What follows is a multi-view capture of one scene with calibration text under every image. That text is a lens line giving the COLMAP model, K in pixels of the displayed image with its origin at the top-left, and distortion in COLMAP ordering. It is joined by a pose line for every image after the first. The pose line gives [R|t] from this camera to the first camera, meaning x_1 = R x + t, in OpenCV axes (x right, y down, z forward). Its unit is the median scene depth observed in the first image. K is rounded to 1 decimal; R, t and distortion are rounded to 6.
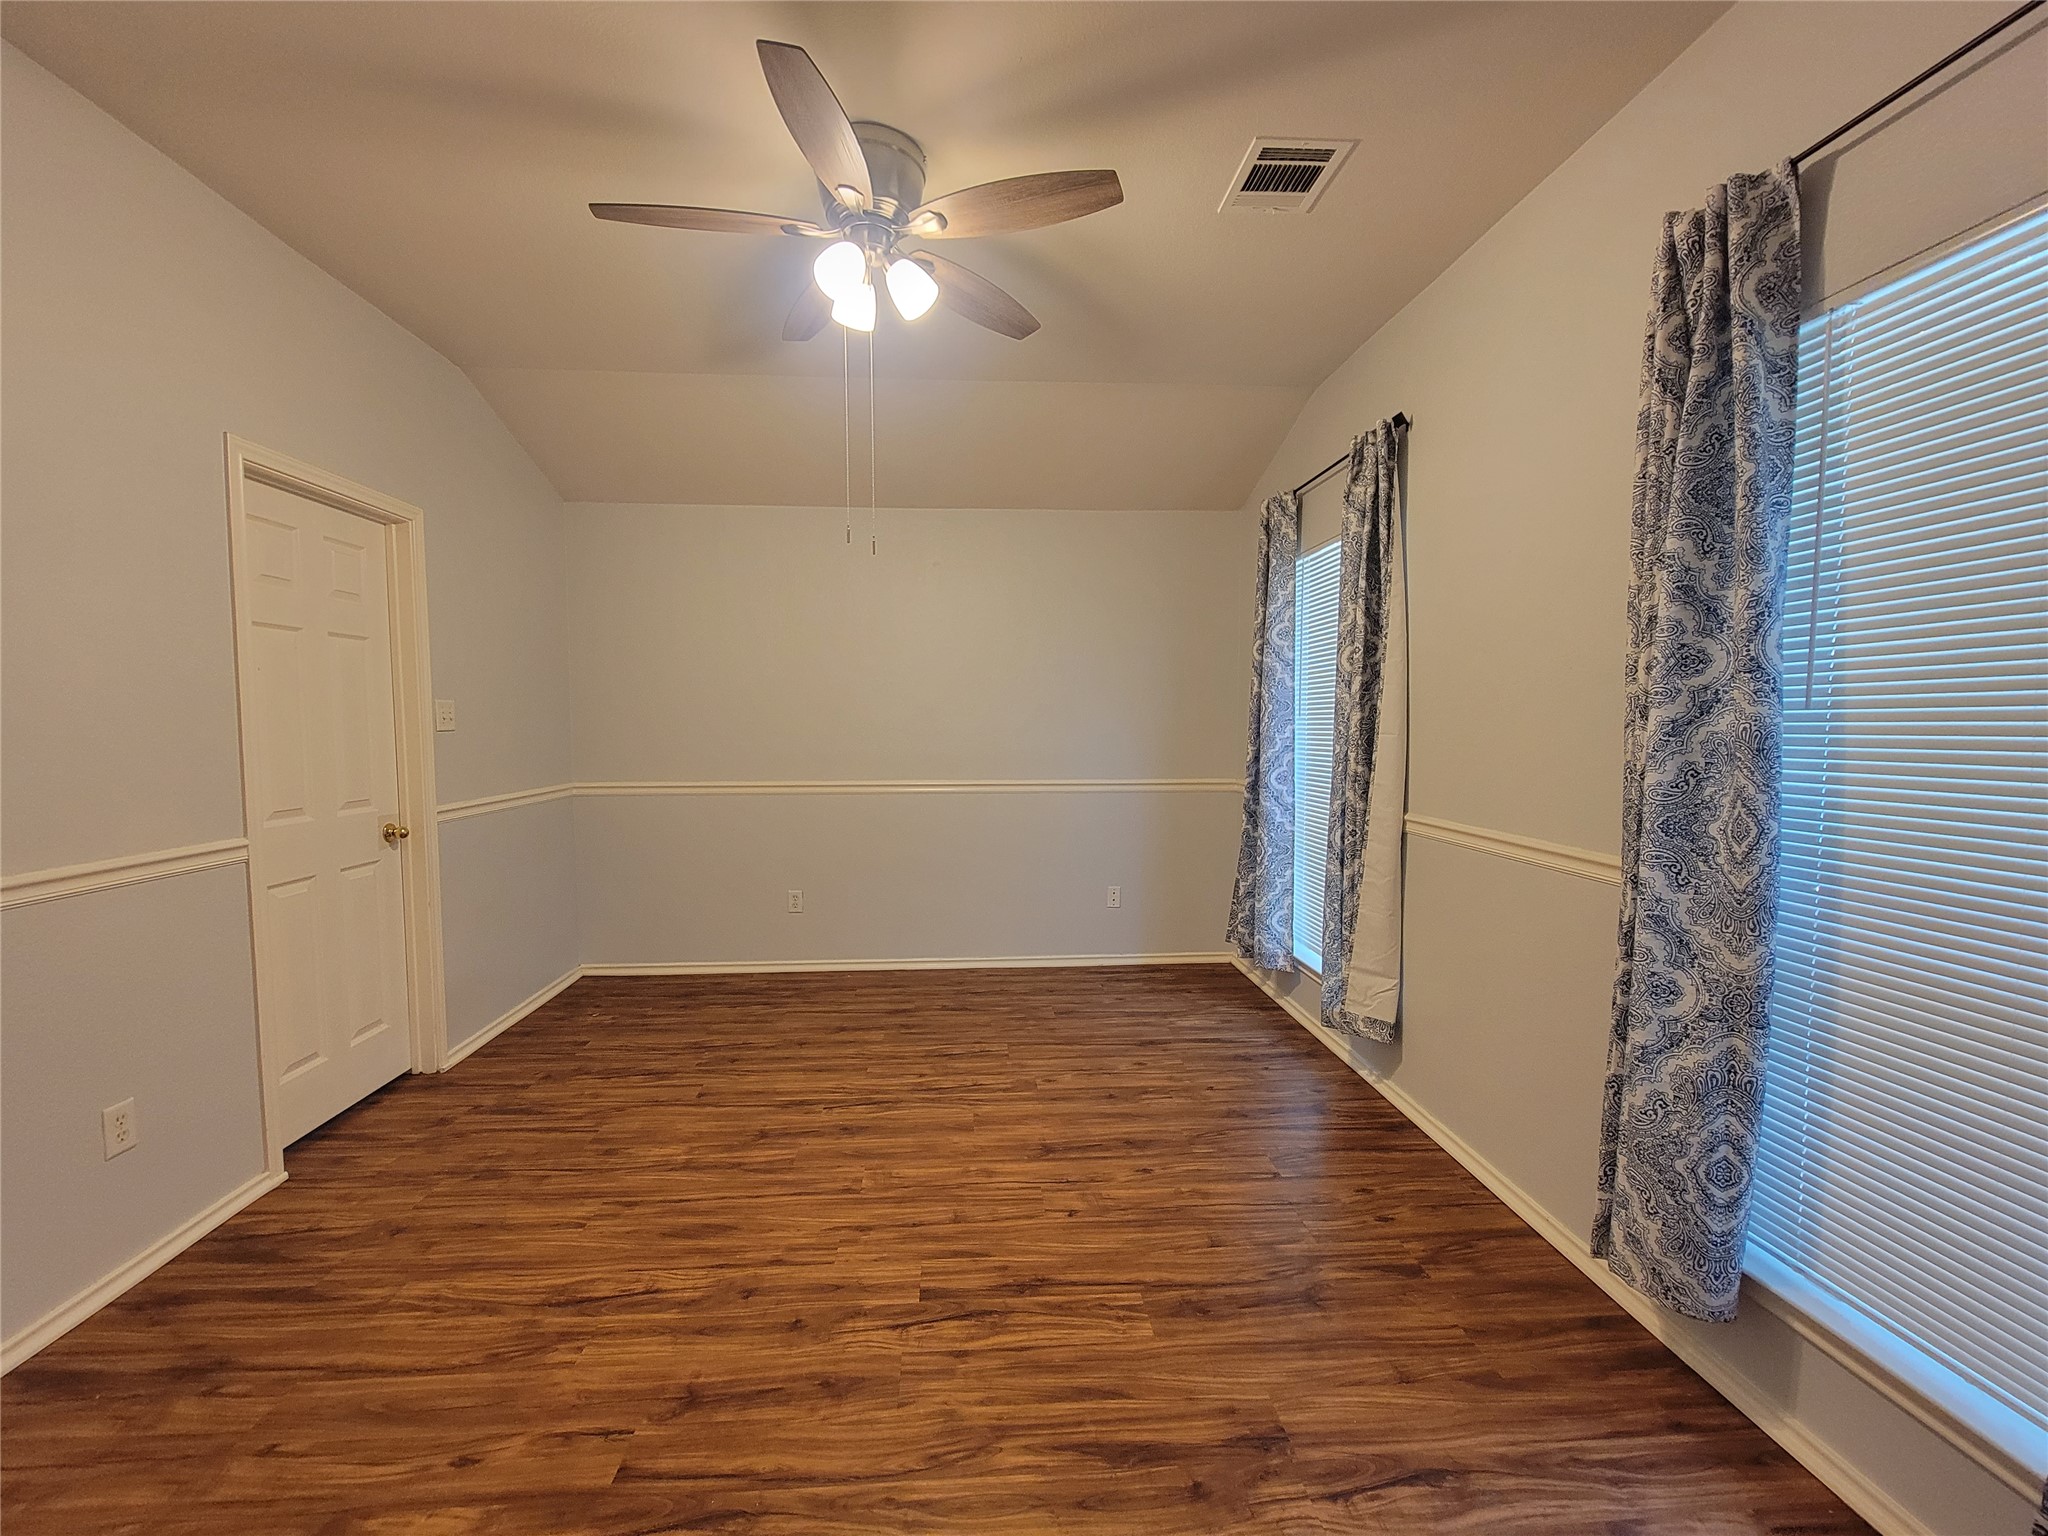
lens RADIAL K [[832.5, 0, 1009.6], [0, 832.5, 774.7], [0, 0, 1]] dist [-0.005763, -0.000927]
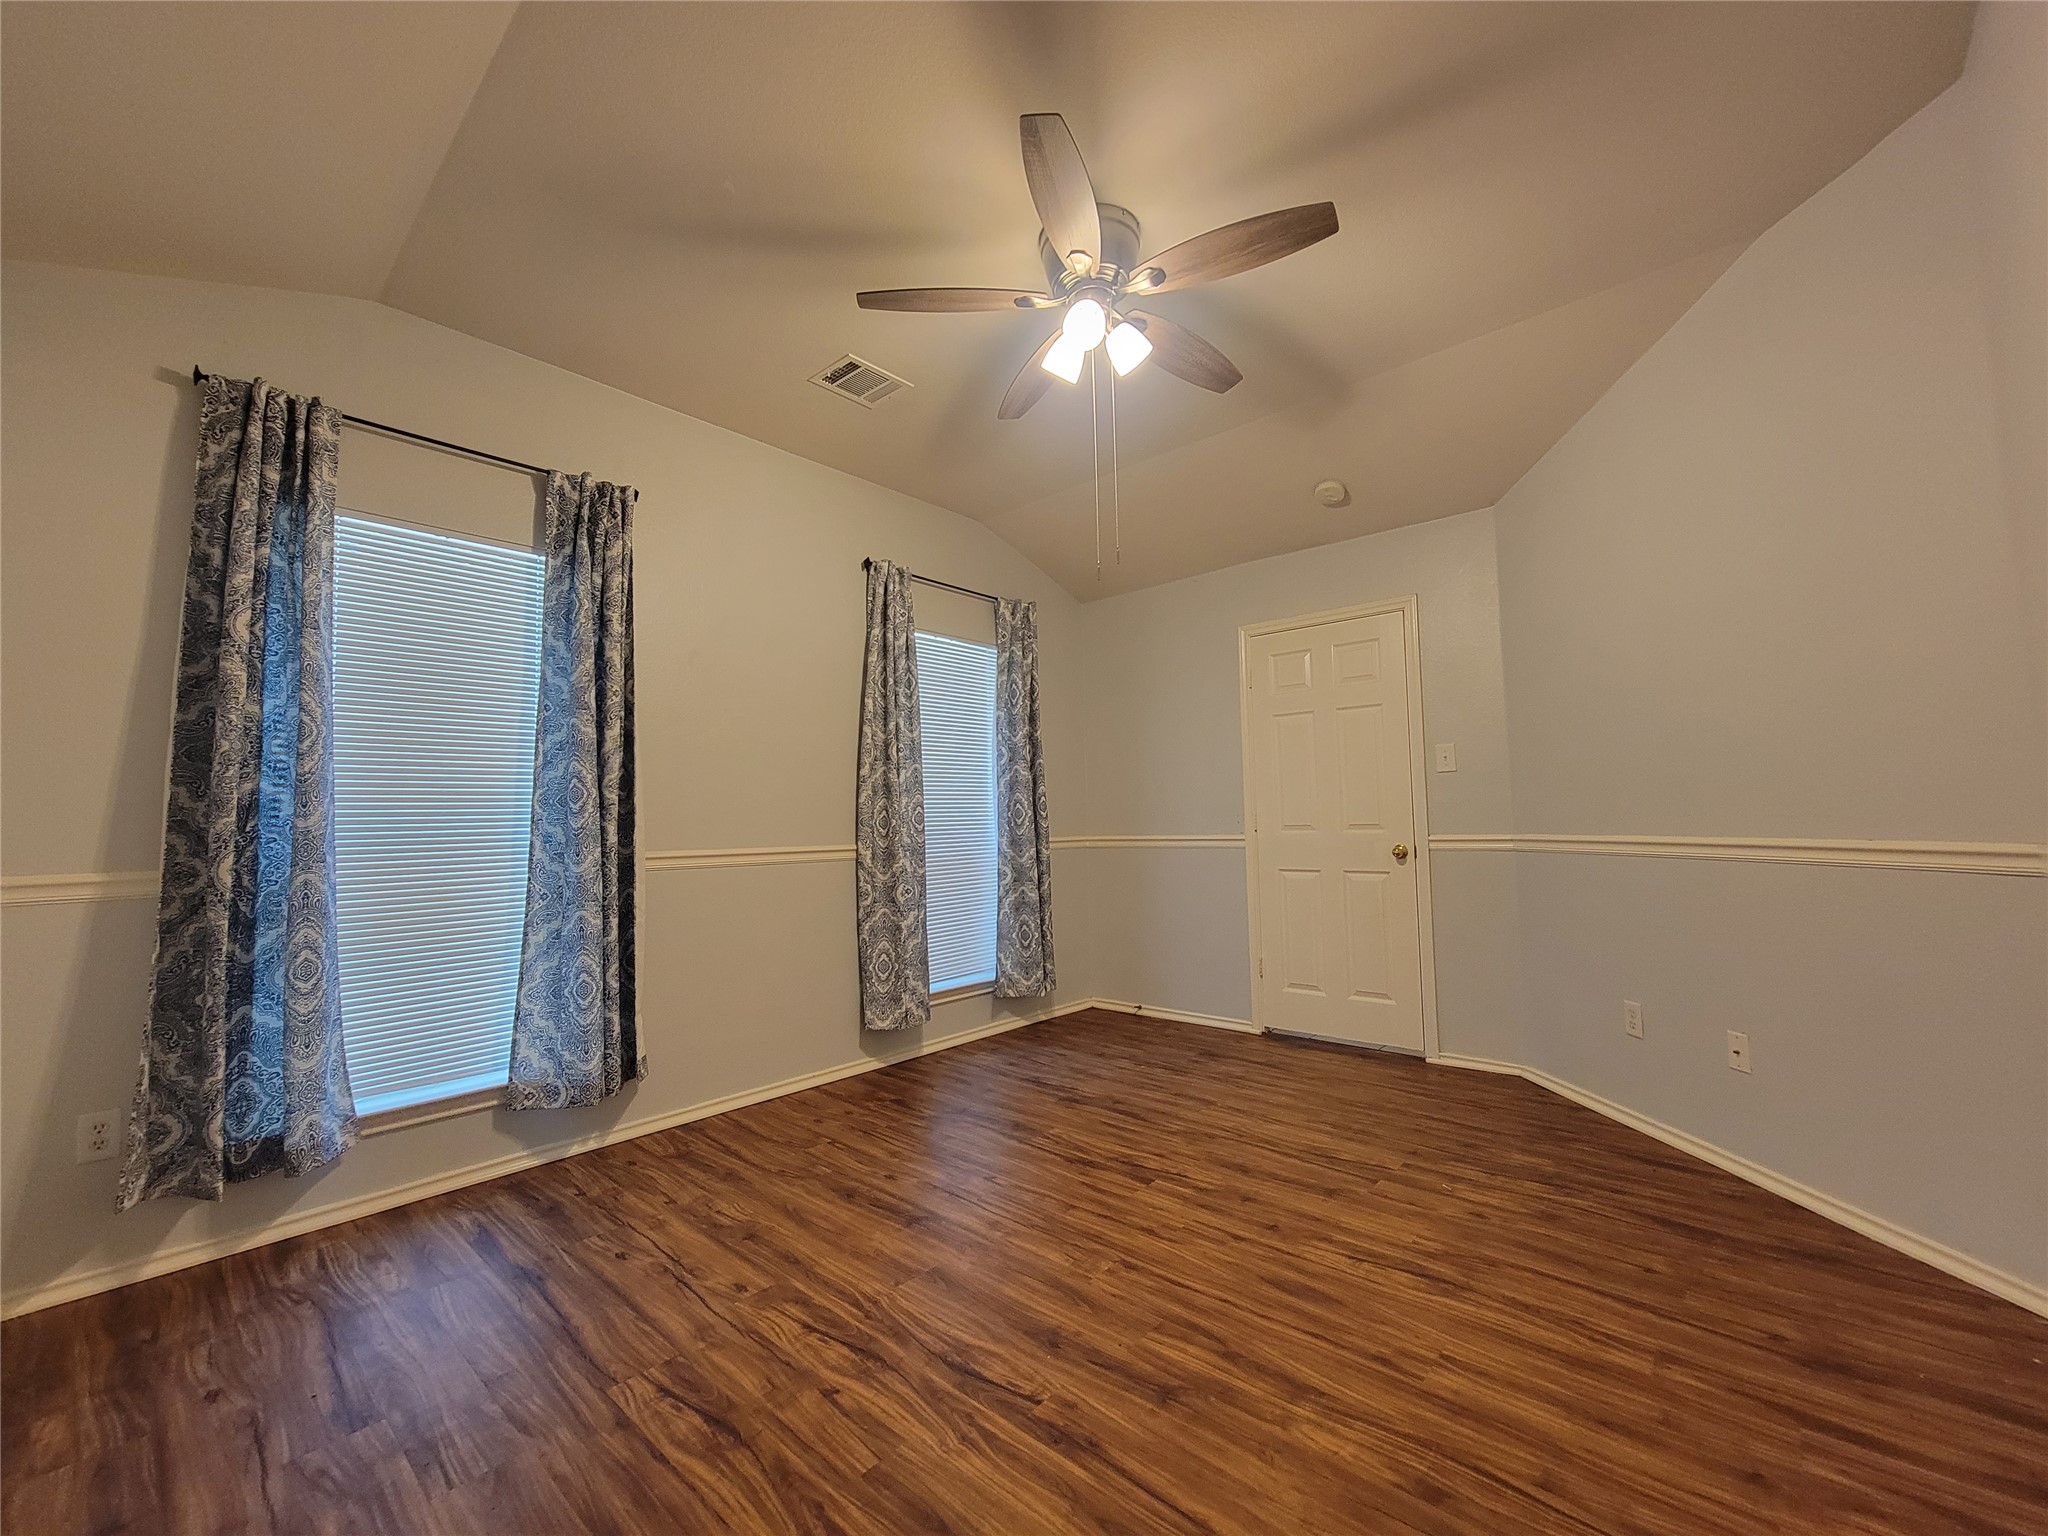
lens RADIAL K [[832.5, 0, 1009.6], [0, 832.5, 774.7], [0, 0, 1]] dist [-0.005763, -0.000927]
pose [[-0.691945, 0.056314, 0.719750, -0.777770], [0.067165, 0.997651, -0.013488, -0.008427], [-0.718819, 0.039009, -0.694102, 1.709160]]
